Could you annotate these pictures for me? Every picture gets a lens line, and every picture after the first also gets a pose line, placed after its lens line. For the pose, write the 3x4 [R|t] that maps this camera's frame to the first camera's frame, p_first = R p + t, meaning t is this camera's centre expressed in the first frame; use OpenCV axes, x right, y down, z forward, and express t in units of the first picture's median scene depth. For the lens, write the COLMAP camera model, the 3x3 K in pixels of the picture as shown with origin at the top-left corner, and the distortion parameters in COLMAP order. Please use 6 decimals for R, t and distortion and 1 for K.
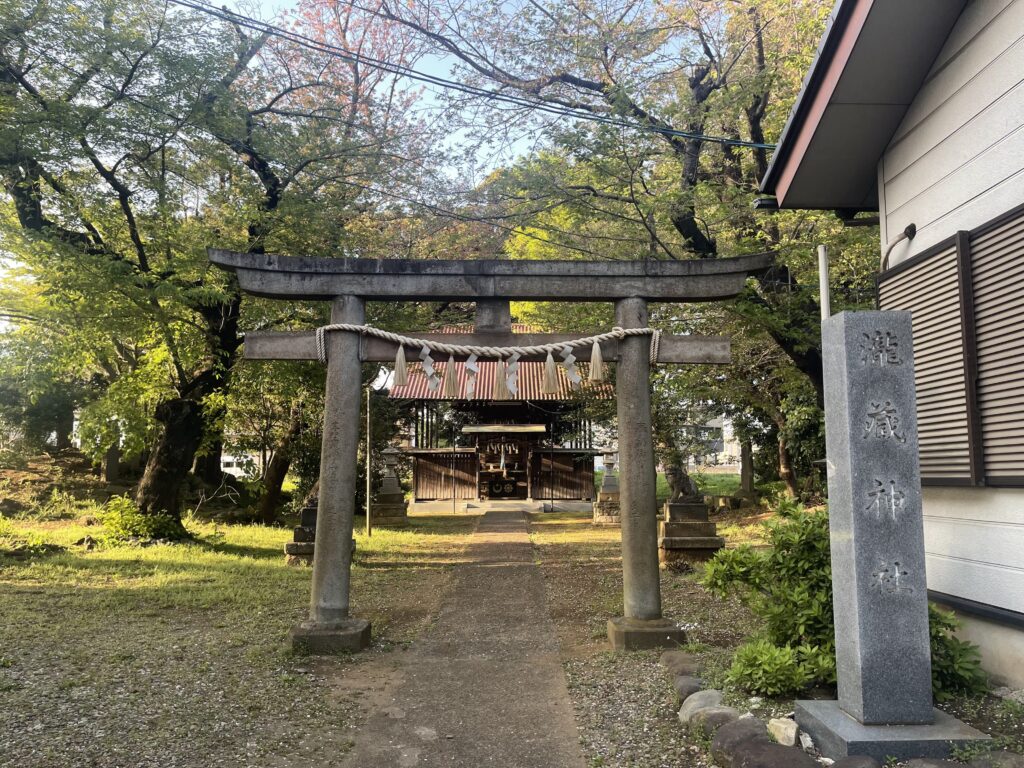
lens RADIAL K [[780.2, 0, 512.0], [0, 780.2, 384.0], [0, 0, 1]] dist [0.077194, -0.081441]
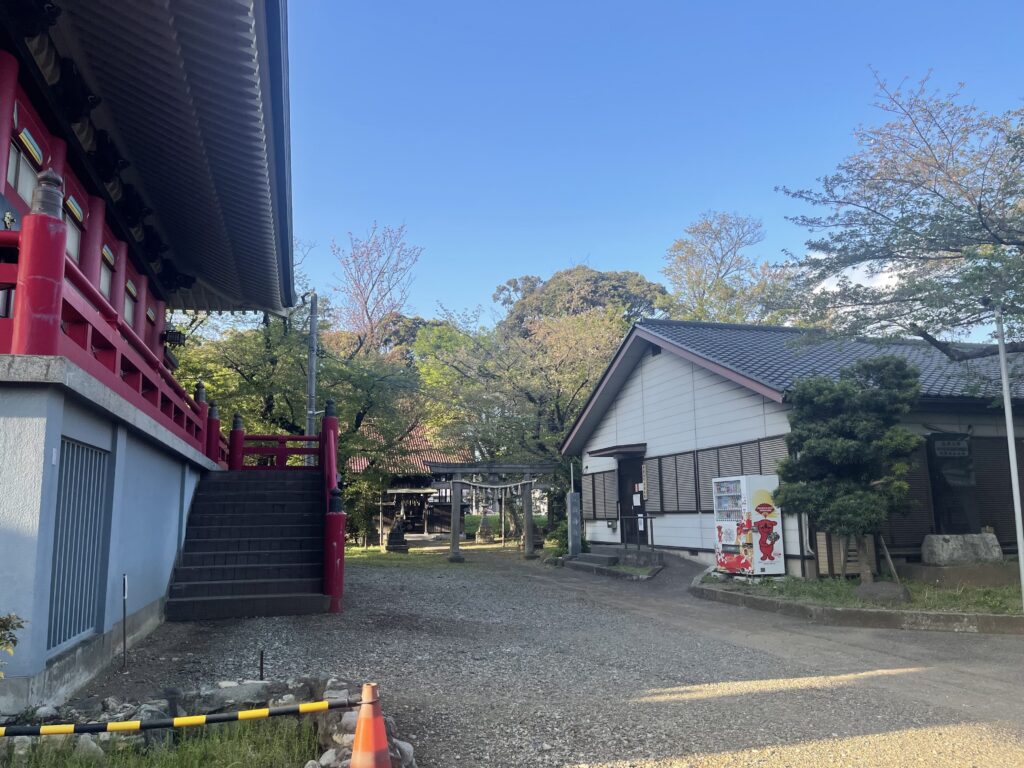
lens RADIAL K [[780.2, 0, 512.0], [0, 780.2, 384.0], [0, 0, 1]] dist [0.077194, -0.081441]
pose [[0.969027, 0.030944, 0.245010, -0.537572], [-0.017868, 0.998303, -0.055418, -0.202219], [-0.246309, 0.049323, 0.967935, -1.684210]]
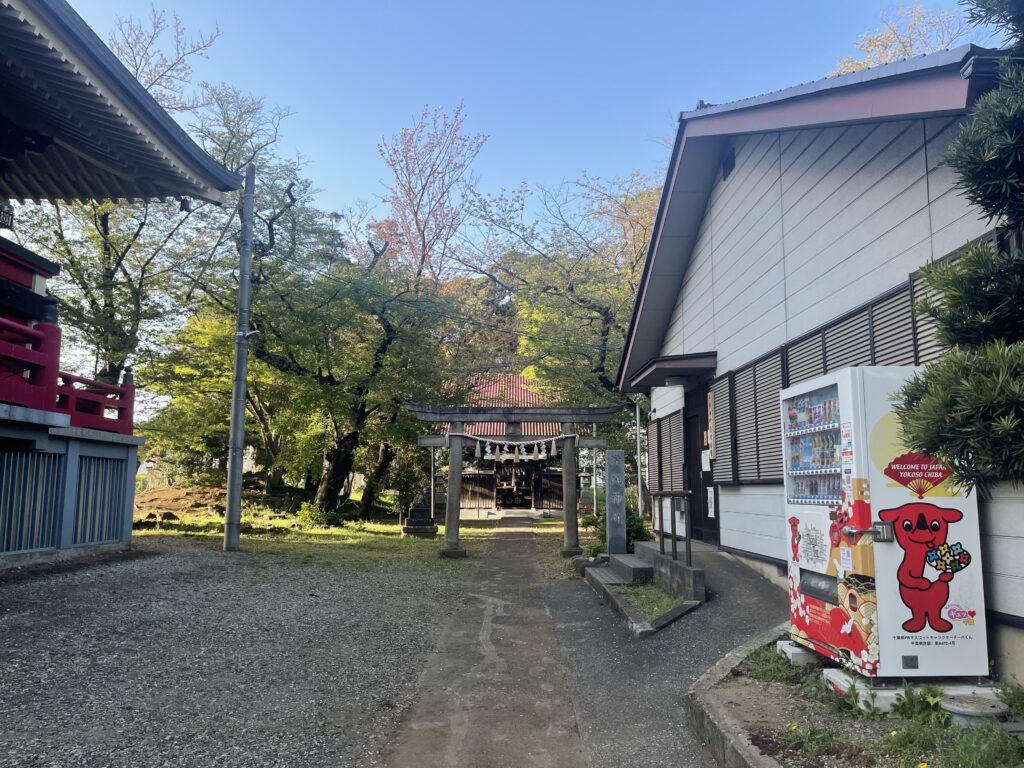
lens RADIAL K [[780.2, 0, 512.0], [0, 780.2, 384.0], [0, 0, 1]] dist [0.077194, -0.081441]
pose [[0.999946, 0.002219, -0.010135, -0.002521], [-0.002413, 0.999815, -0.019077, -0.109596], [0.010091, 0.019100, 0.999767, -0.916441]]
